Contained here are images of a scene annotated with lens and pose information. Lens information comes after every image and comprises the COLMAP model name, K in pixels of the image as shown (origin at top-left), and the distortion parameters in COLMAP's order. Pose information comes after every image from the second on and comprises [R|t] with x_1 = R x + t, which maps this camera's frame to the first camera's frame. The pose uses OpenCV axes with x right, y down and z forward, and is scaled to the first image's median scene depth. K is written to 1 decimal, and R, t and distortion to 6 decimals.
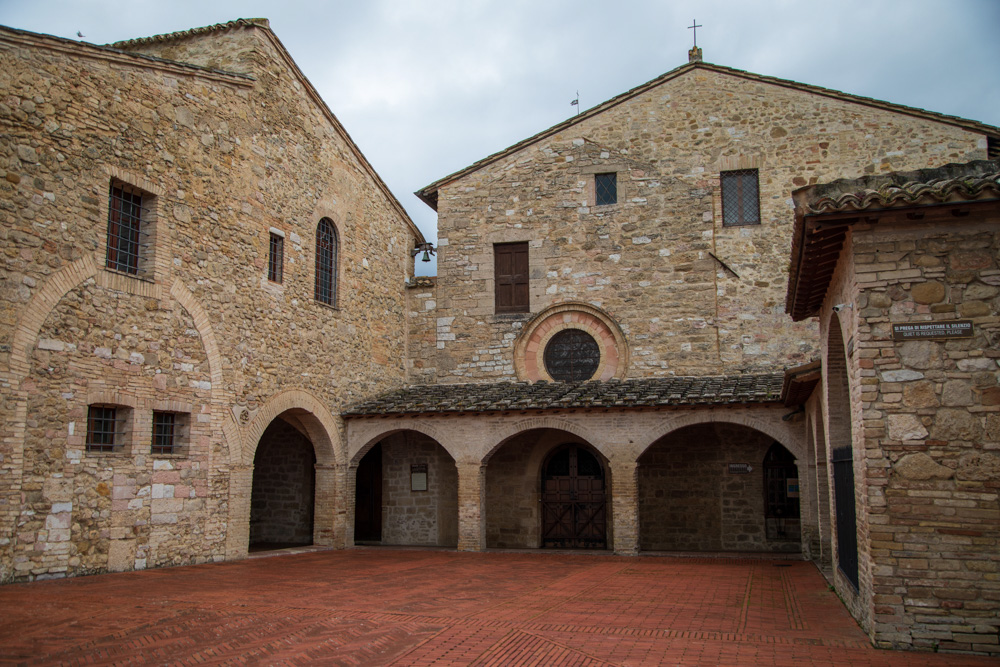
lens RADIAL K [[872.5, 0, 500.0], [0, 872.5, 333.5], [0, 0, 1]] dist [-0.014694, 0.006147]
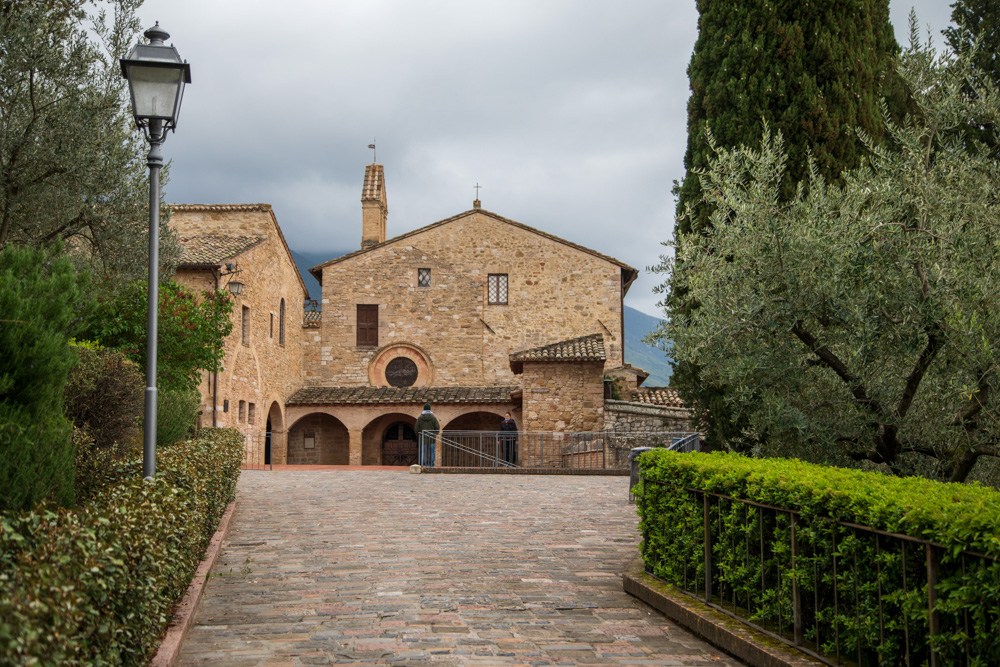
lens RADIAL K [[1439.6, 0, 500.0], [0, 1439.6, 333.5], [0, 0, 1]] dist [-0.024371, -0.004049]
pose [[0.962116, 0.030574, 0.270922, -0.524389], [-0.044773, 0.997920, 0.046384, -0.199359], [-0.268940, -0.056757, 0.961483, -1.871645]]
